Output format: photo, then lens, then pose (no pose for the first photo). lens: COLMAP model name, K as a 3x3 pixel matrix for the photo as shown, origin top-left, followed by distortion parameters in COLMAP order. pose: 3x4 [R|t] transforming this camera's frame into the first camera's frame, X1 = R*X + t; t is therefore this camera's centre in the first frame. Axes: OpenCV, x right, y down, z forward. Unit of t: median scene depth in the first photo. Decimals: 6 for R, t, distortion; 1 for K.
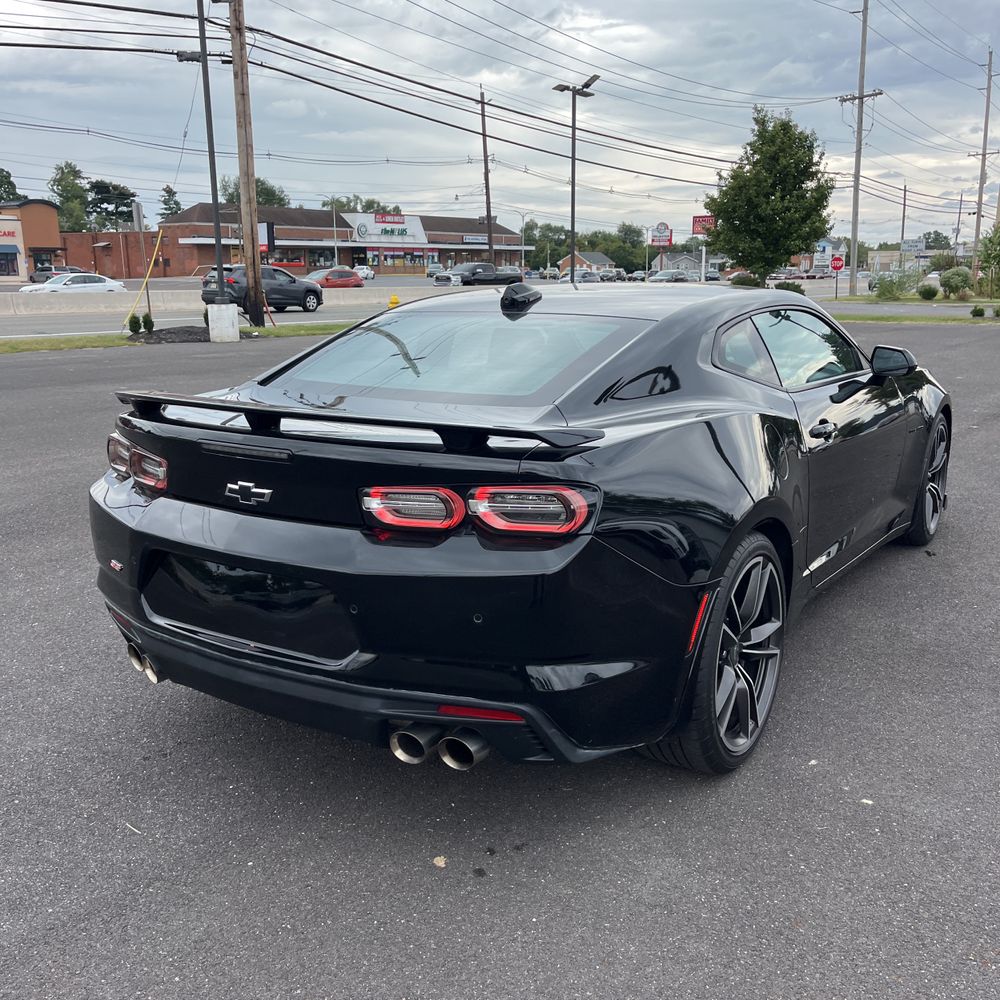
lens RADIAL K [[1016.1, 0, 505.9], [0, 1016.1, 498.6], [0, 0, 1]] dist [0.038798, -0.032614]
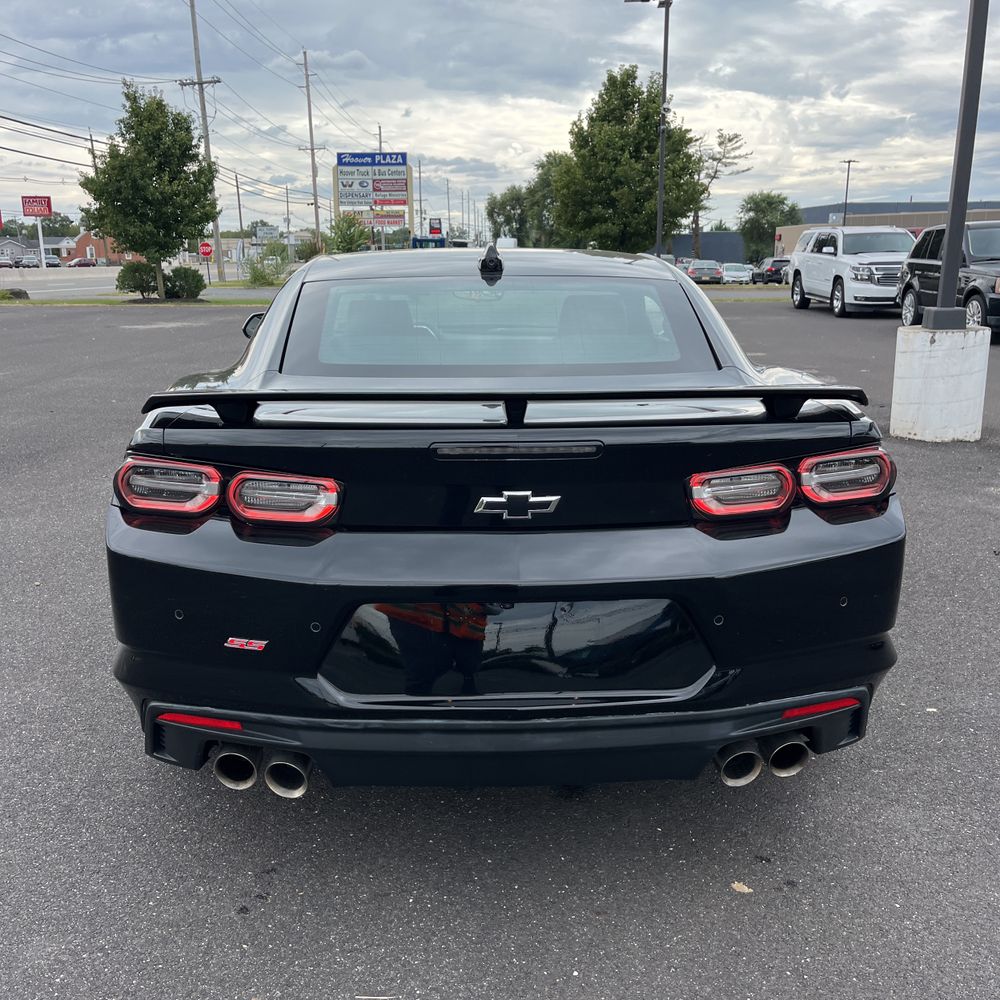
lens RADIAL K [[1020.2, 0, 501.6], [0, 1020.2, 500.0], [0, 0, 1]] dist [0.031252, -0.013957]
pose [[0.821113, -0.133517, 0.554930, -0.053276], [0.126539, 0.990644, 0.051115, -0.003863], [-0.556563, 0.028250, 0.830325, 0.028644]]
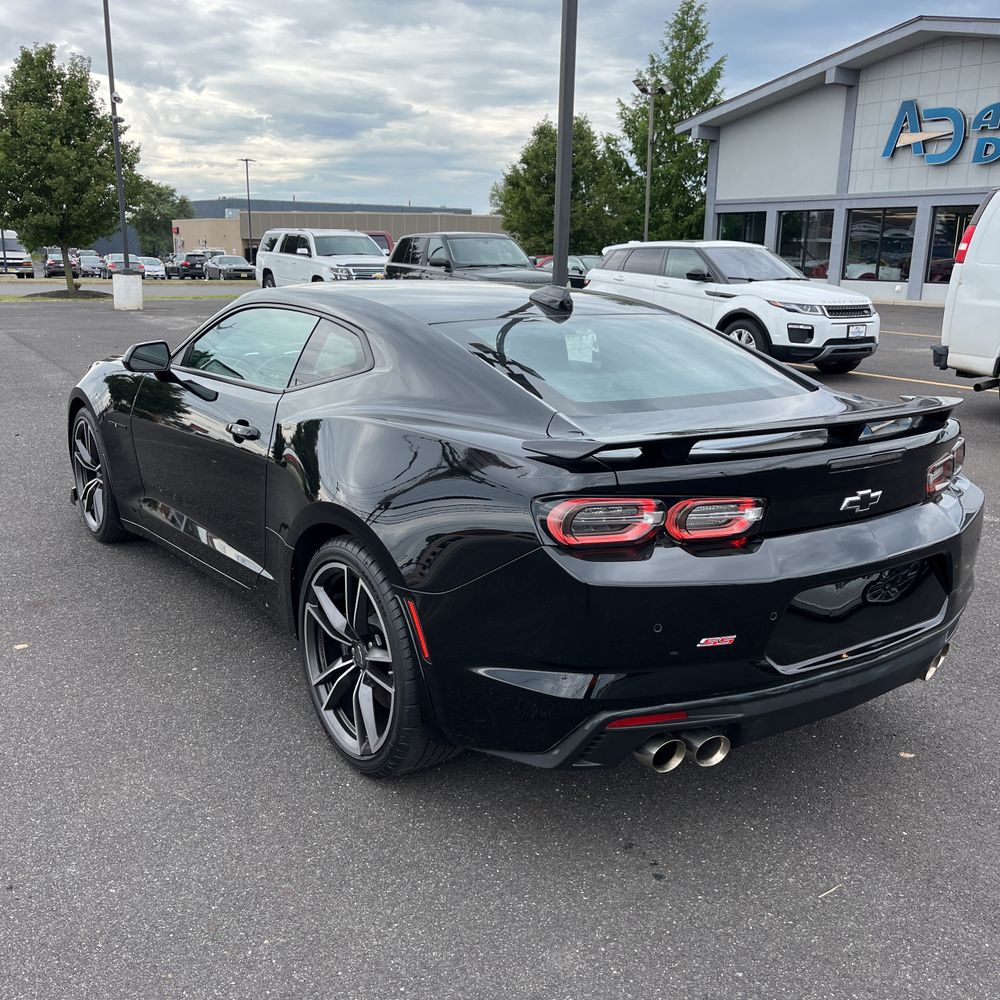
lens RADIAL K [[1016.1, 0, 505.9], [0, 1016.1, 498.6], [0, 0, 1]] dist [0.038798, -0.032614]
pose [[0.372864, -0.210607, 0.903669, -0.102044], [0.186398, 0.971048, 0.149401, -0.017698], [-0.908971, 0.112736, 0.401326, 0.070733]]
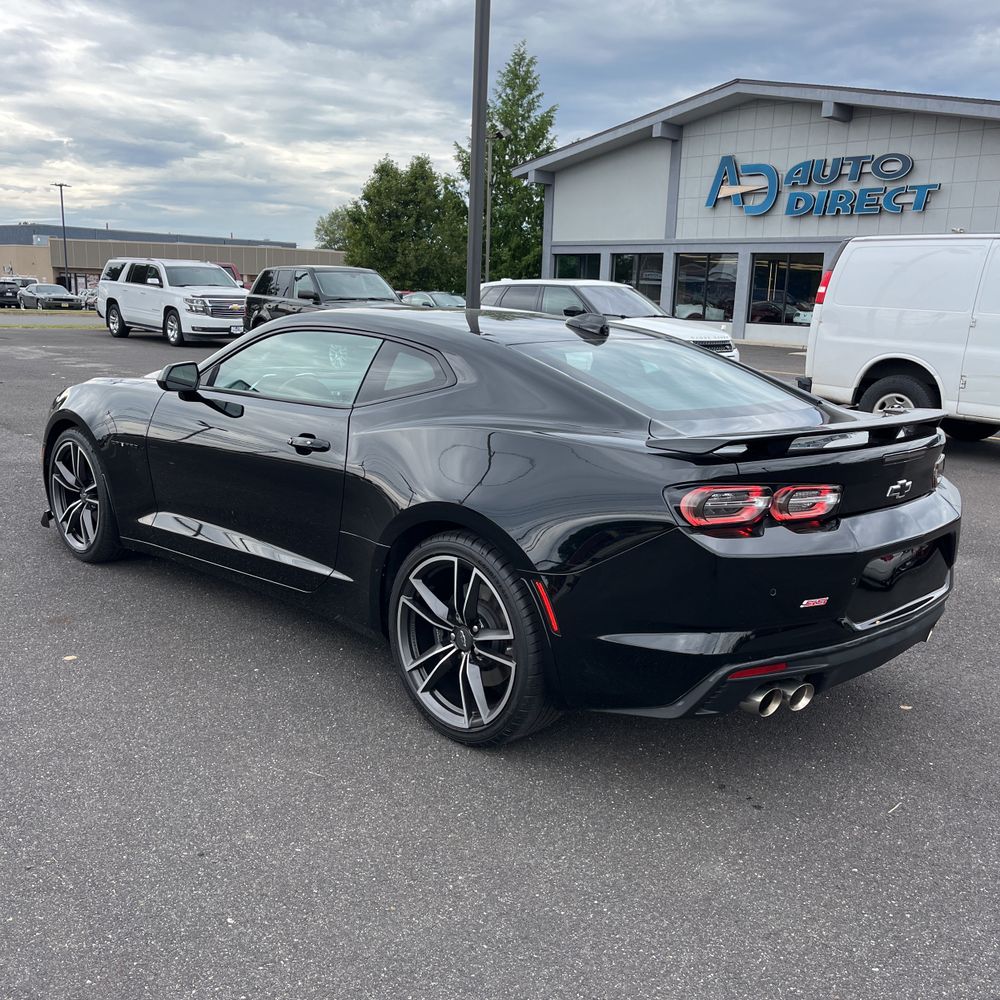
lens RADIAL K [[1016.0, 0, 508.2], [0, 1016.0, 501.7], [0, 0, 1]] dist [0.032213, -0.002540]
pose [[0.206162, -0.187135, 0.960457, -0.121652], [0.179605, 0.972104, 0.150852, -0.020758], [-0.961893, 0.141403, 0.234021, 0.090893]]
